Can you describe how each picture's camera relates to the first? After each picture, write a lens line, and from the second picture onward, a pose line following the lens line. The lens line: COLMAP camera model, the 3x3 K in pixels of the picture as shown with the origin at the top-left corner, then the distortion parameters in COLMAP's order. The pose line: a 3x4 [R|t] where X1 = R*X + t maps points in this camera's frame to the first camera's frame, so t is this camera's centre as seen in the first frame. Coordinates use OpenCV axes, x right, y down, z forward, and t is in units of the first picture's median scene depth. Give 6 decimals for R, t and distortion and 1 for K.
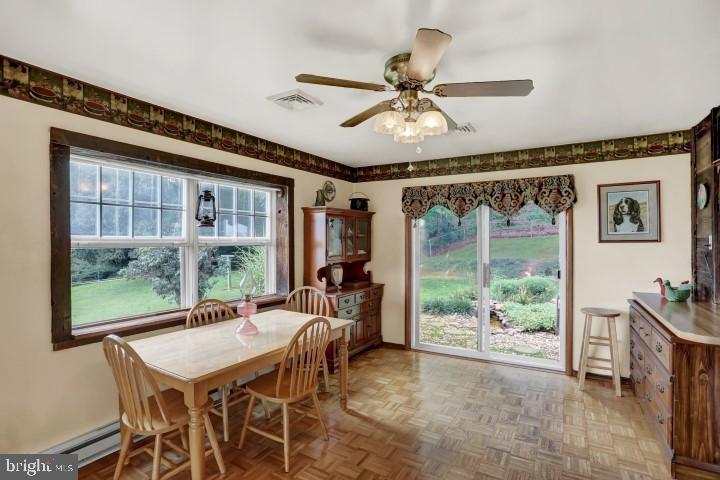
lens RADIAL K [[353.5, 0, 361.2], [0, 353.5, 240.4], [0, 0, 1]] dist [-0.038541, 0.007052]
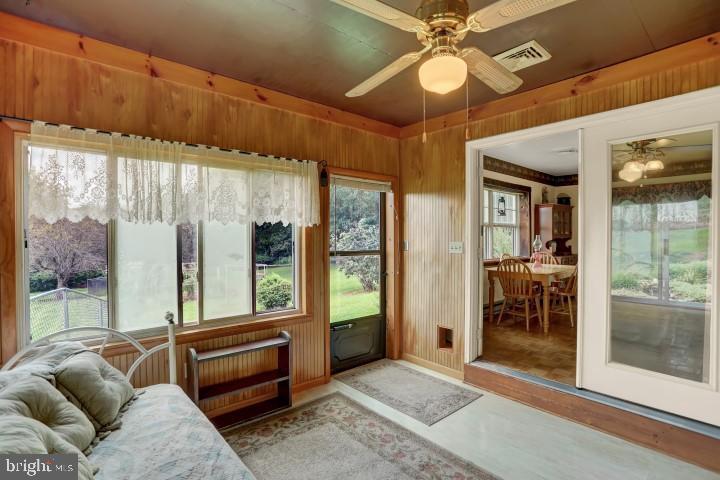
lens RADIAL K [[353.5, 0, 356.2], [0, 353.5, 238.3], [0, 0, 1]] dist [-0.038541, 0.007052]
pose [[0.947712, 0.003380, -0.319108, -0.377940], [0.000581, 0.999924, 0.012317, 0.039440], [0.319125, -0.011858, 0.947638, -0.705769]]
